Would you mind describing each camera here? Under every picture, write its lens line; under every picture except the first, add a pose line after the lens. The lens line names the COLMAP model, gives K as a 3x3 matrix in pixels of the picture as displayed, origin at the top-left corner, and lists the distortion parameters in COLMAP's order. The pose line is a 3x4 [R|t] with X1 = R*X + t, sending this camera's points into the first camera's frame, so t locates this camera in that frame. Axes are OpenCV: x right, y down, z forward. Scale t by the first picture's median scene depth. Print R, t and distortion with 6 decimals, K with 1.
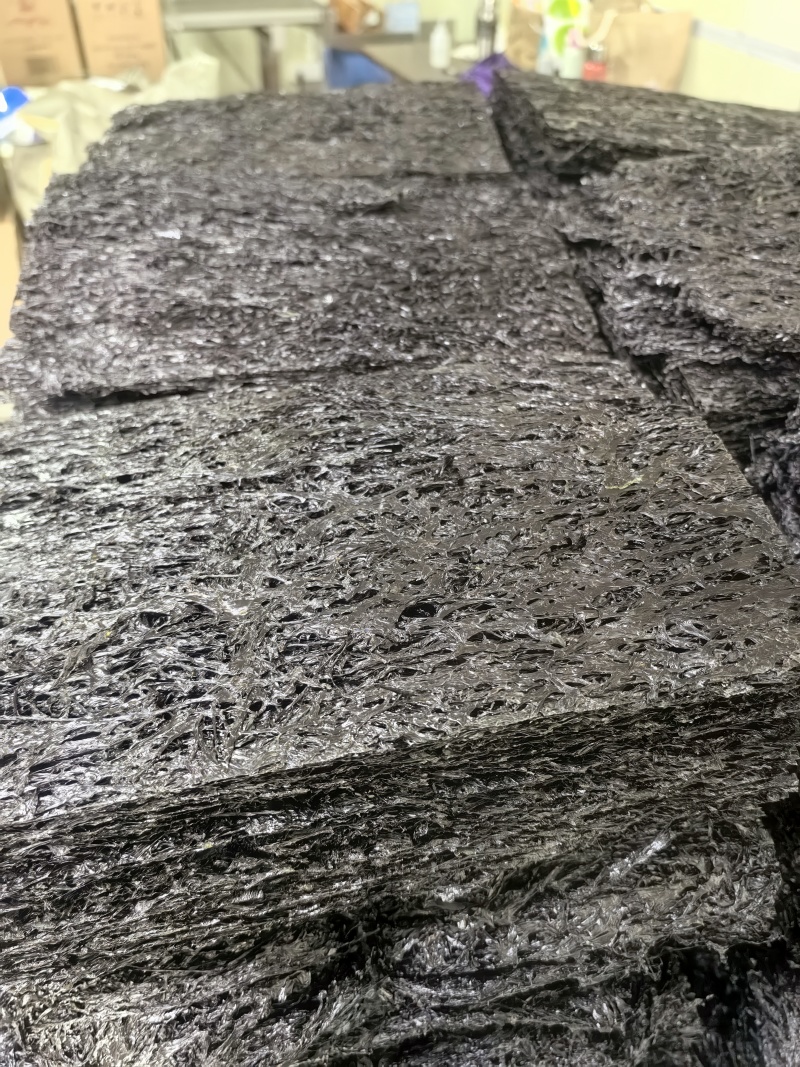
lens RADIAL K [[879.8, 0, 400.0], [0, 879.8, 533.5], [0, 0, 1]] dist [0.003480, -0.119522]
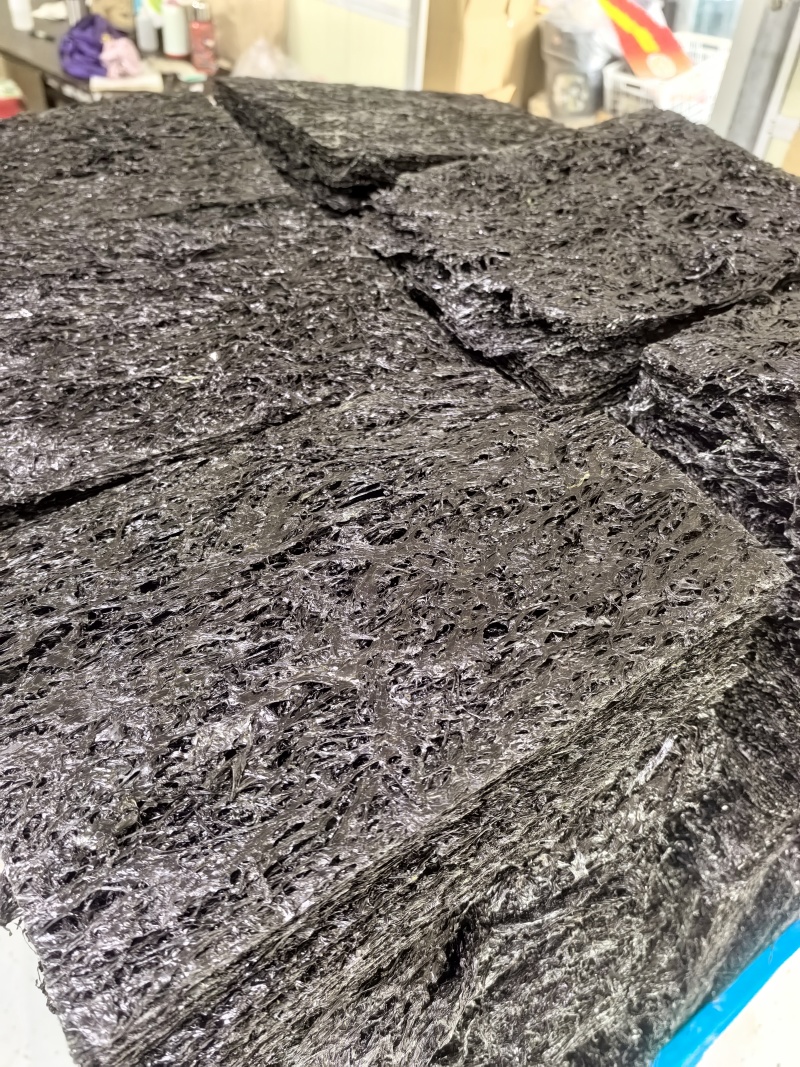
lens RADIAL K [[879.8, 0, 400.0], [0, 879.8, 533.5], [0, 0, 1]] dist [0.003480, -0.119522]
pose [[0.899591, -0.253250, 0.355810, -0.332802], [0.231111, 0.967332, 0.104190, -0.133346], [-0.370573, -0.011496, 0.928732, -0.046133]]
